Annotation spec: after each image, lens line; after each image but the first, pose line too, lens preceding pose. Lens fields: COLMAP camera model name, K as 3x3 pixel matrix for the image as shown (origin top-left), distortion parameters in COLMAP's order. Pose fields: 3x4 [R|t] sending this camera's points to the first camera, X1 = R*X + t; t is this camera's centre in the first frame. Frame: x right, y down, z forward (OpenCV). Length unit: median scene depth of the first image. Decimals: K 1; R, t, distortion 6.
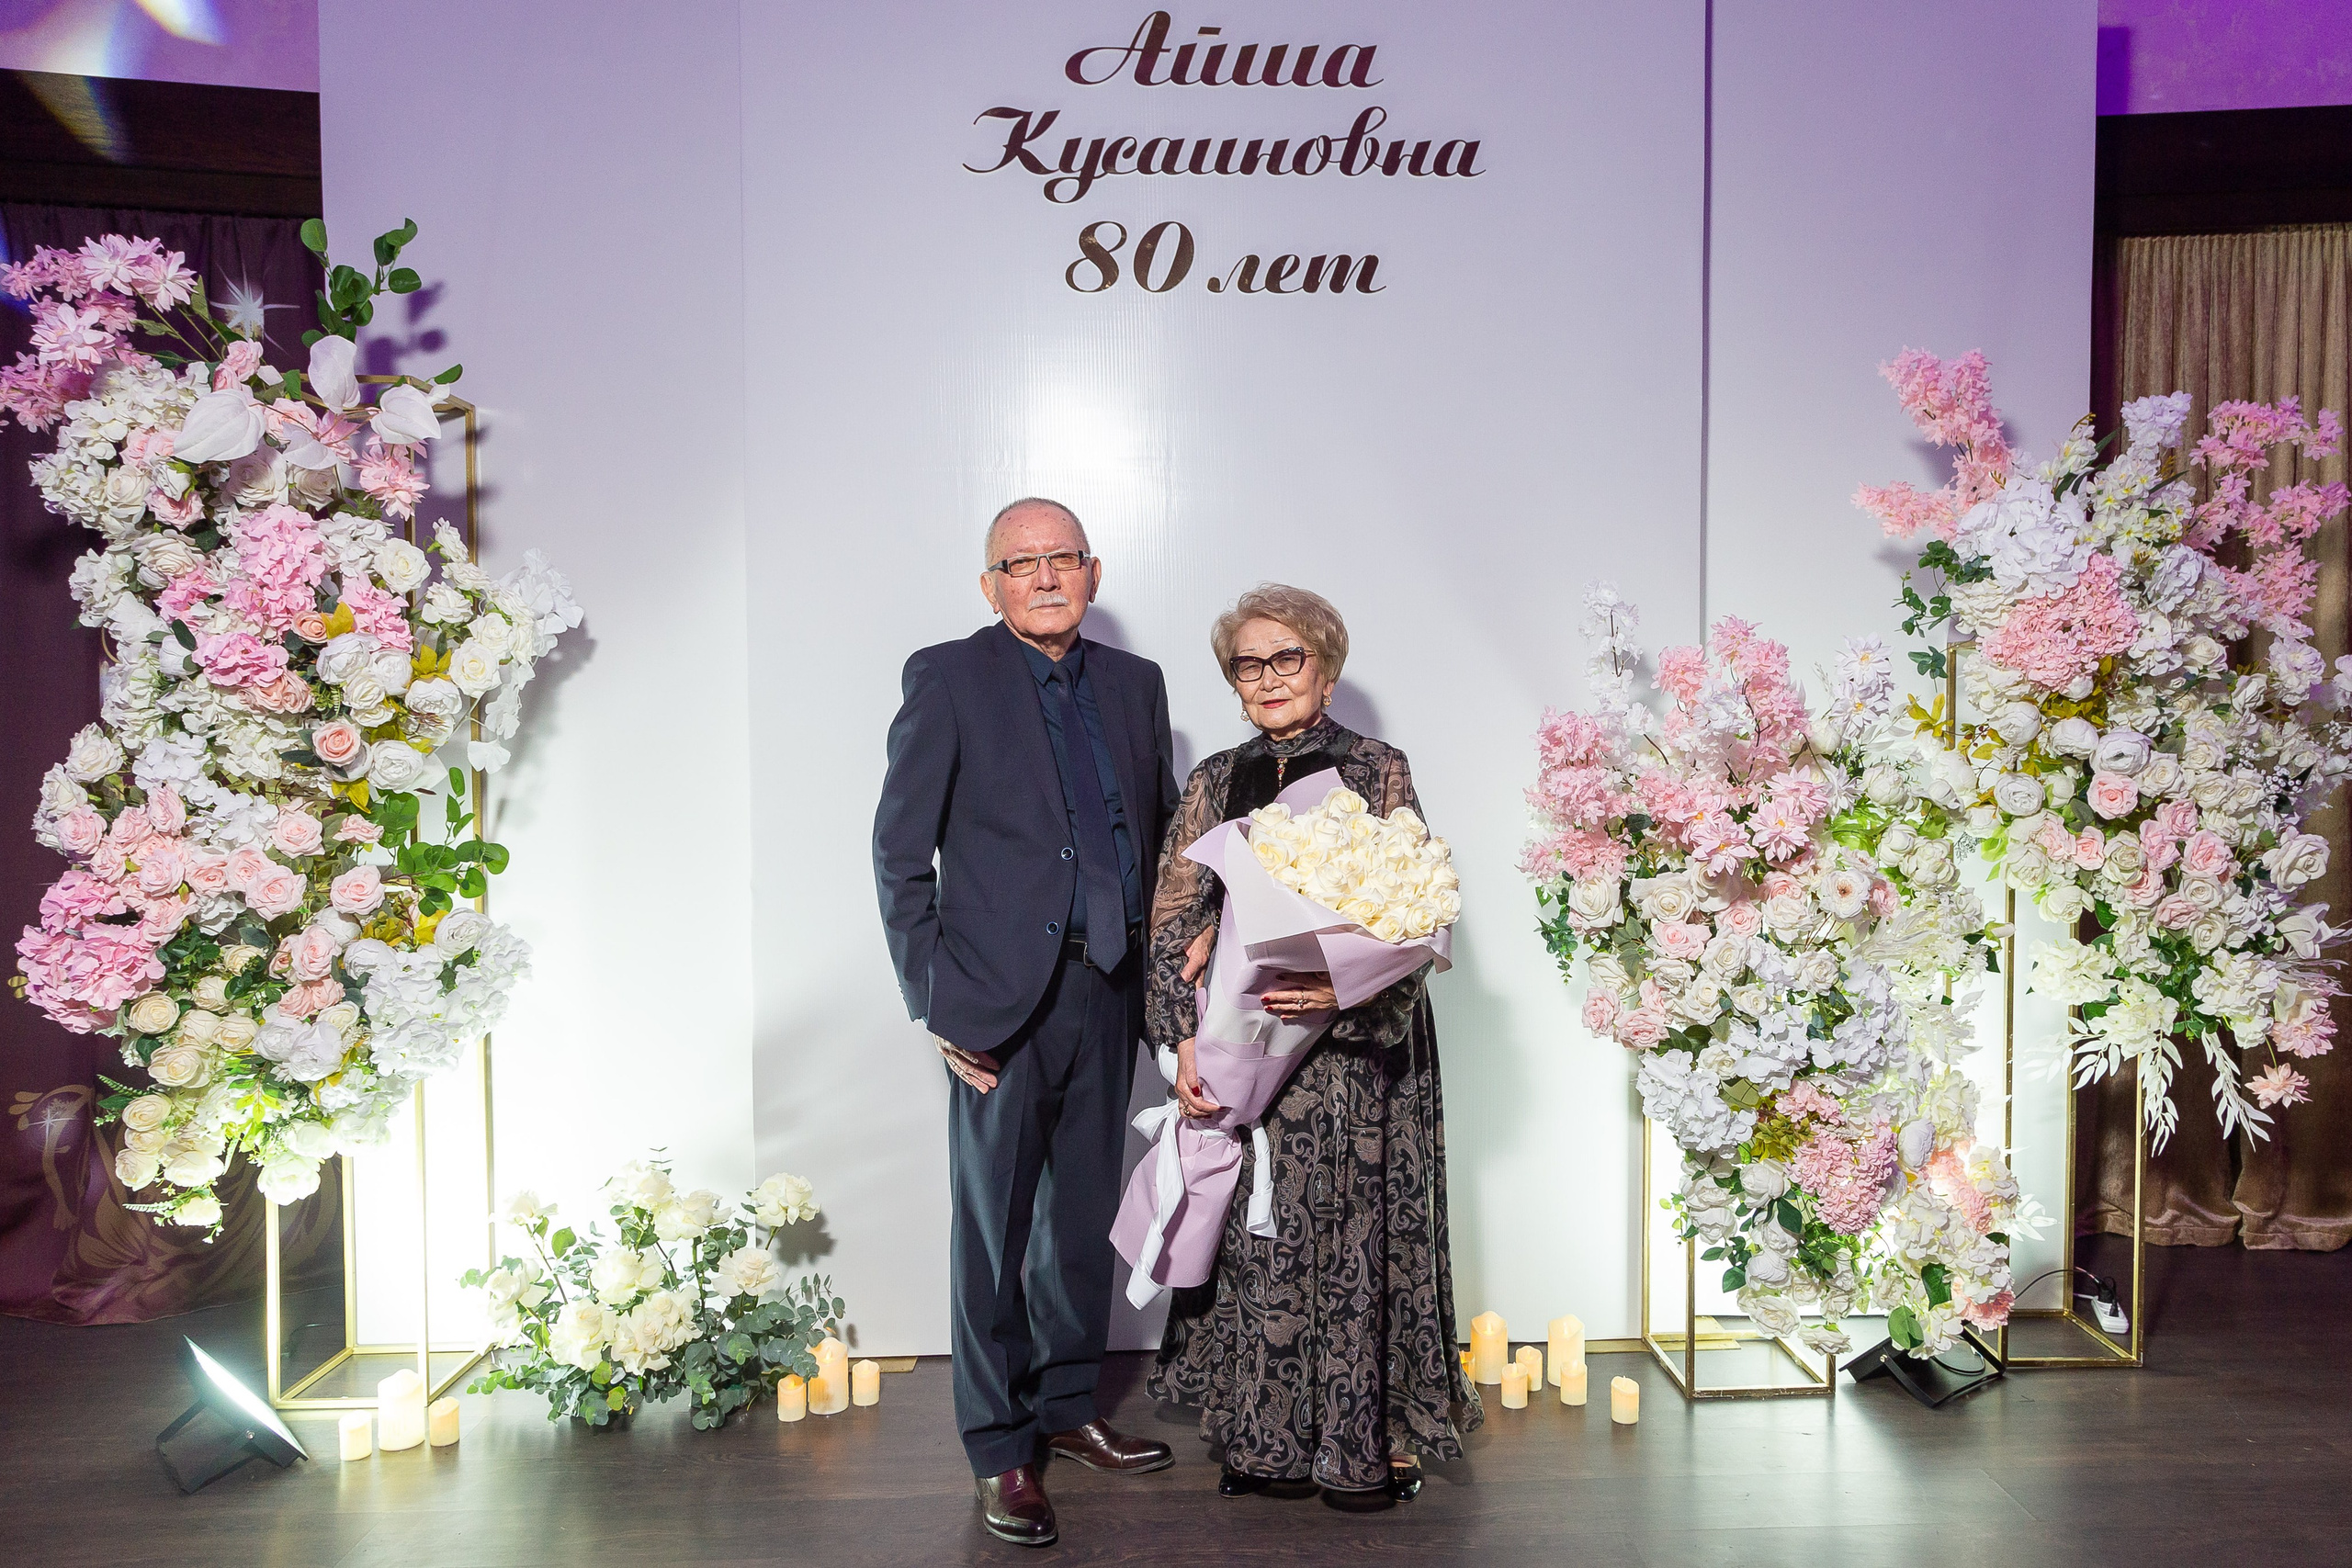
lens RADIAL K [[1741.7, 0, 1264.3], [0, 1741.7, 778.9], [0, 0, 1]] dist [0.018199, -0.003615]
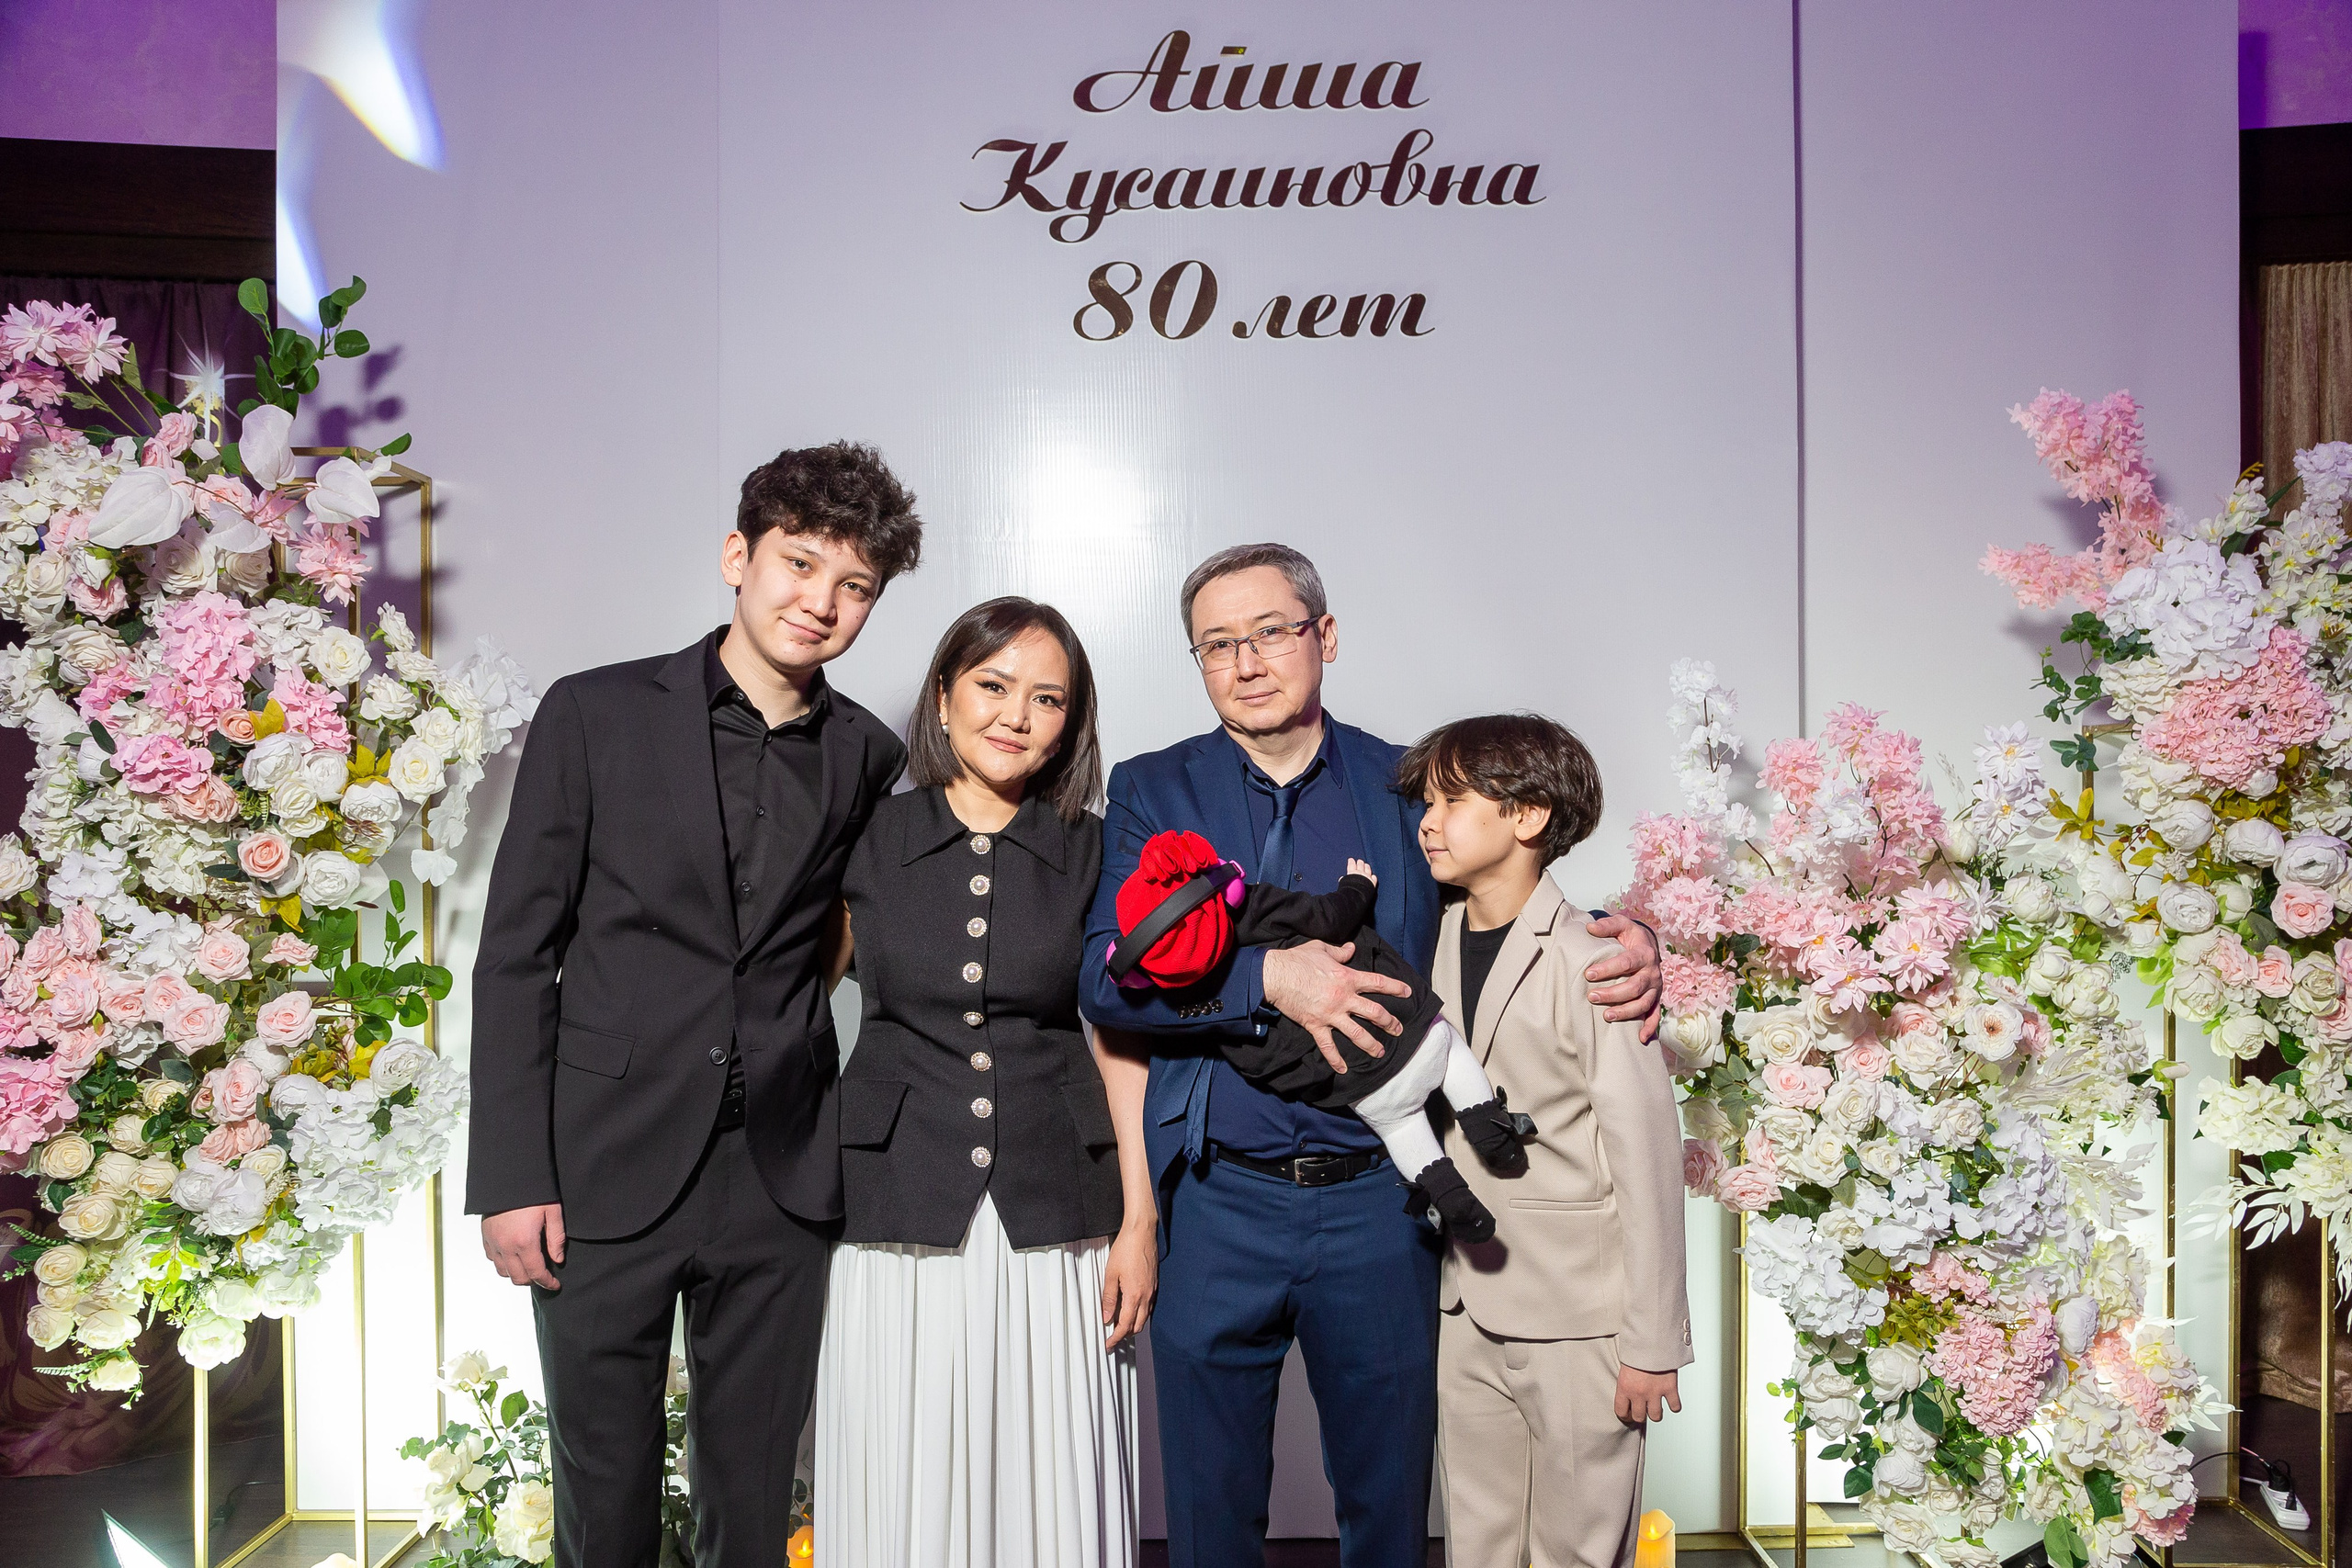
lens RADIAL K [[1803.2, 0, 1182.8], [0, 1803.2, 784.6], [0, 0, 1]] dist [-0.025622, 0.014665]
pose [[0.998574, -0.003960, -0.053233, -0.011140], [0.002201, 0.999451, -0.033049, -0.024246], [0.053335, 0.032885, 0.998035, 0.103121]]
